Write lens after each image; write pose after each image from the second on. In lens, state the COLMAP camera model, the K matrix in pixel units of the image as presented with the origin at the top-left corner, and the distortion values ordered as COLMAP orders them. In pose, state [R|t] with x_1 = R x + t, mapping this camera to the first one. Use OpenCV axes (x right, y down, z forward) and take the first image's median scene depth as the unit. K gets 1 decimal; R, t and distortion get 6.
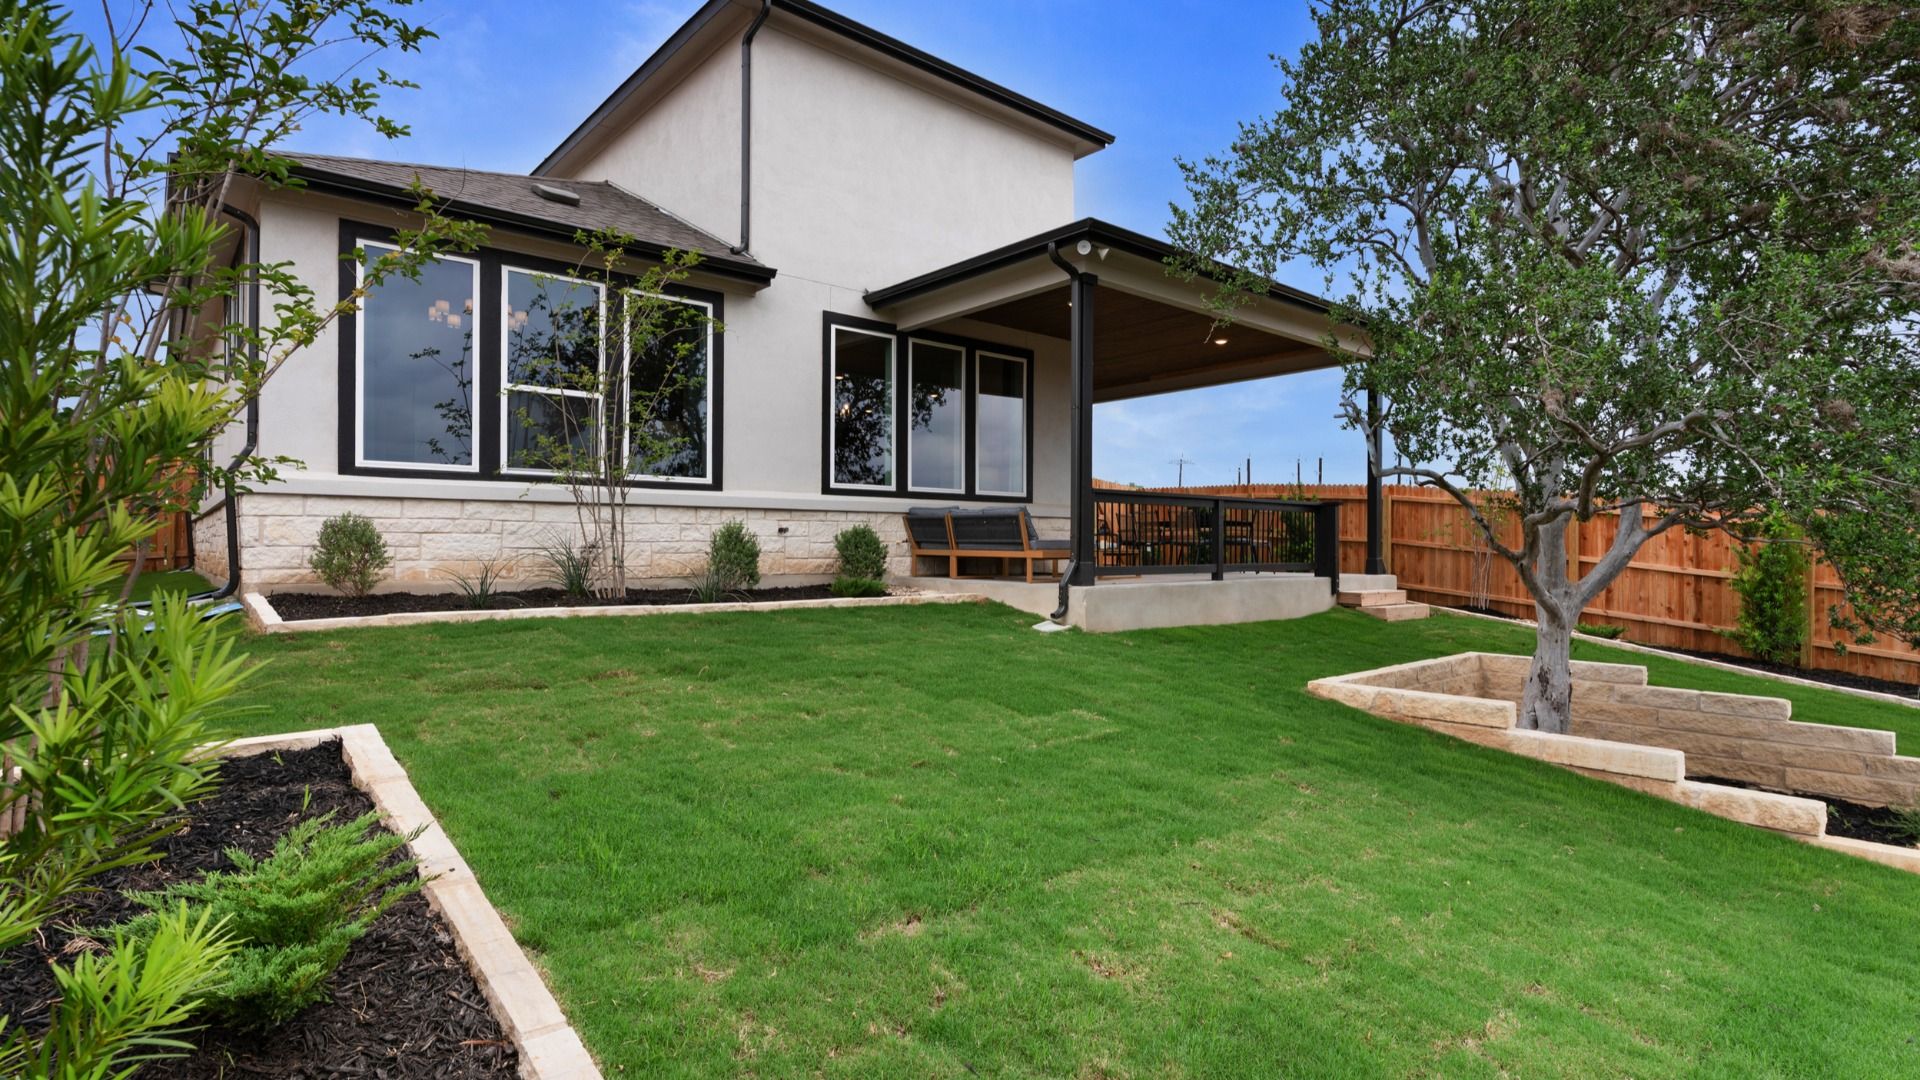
lens RADIAL K [[931.5, 0, 951.8], [0, 931.5, 549.5], [0, 0, 1]] dist [0.002883, -0.000359]
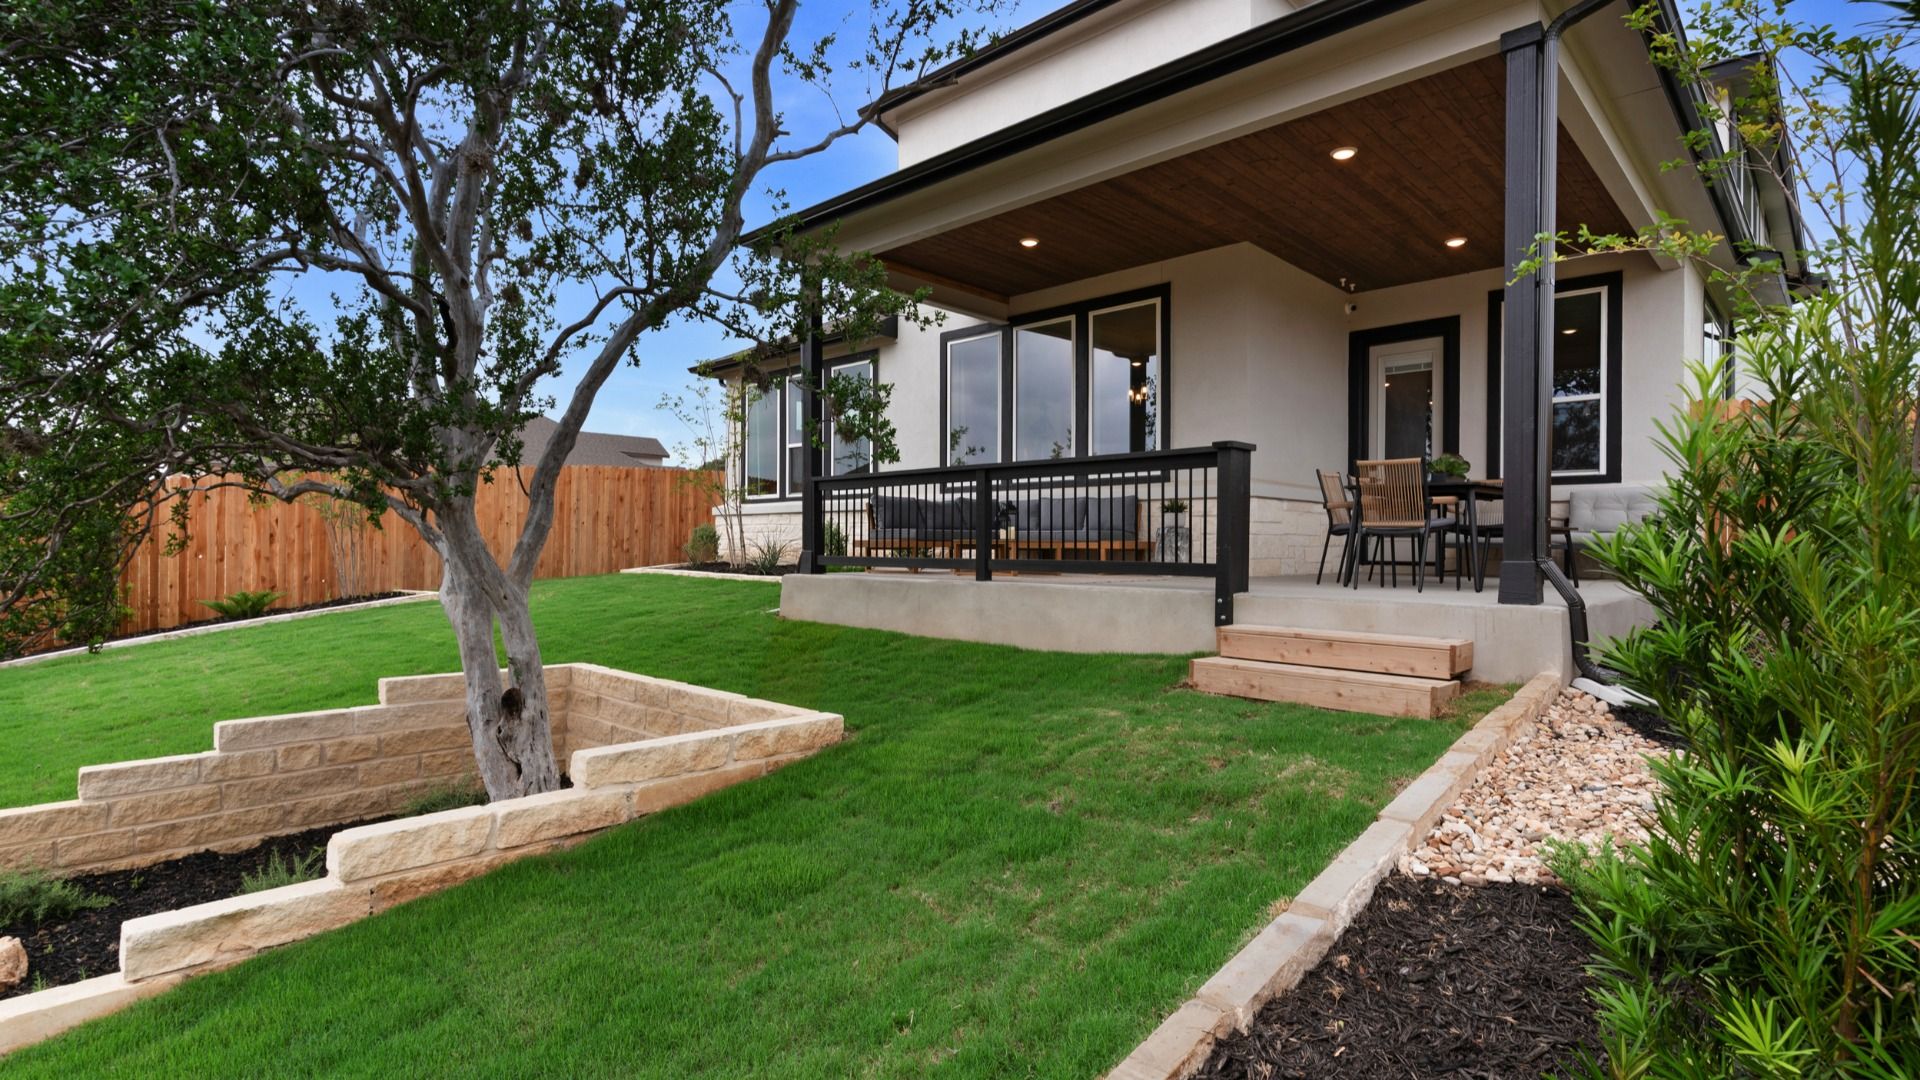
lens RADIAL K [[931.5, 0, 951.8], [0, 931.5, 549.5], [0, 0, 1]] dist [0.002883, -0.000359]
pose [[0.086401, -0.002598, -0.996257, 1.088313], [-0.022183, 0.999744, -0.004531, 0.012732], [0.996013, 0.022492, 0.086322, 1.013205]]
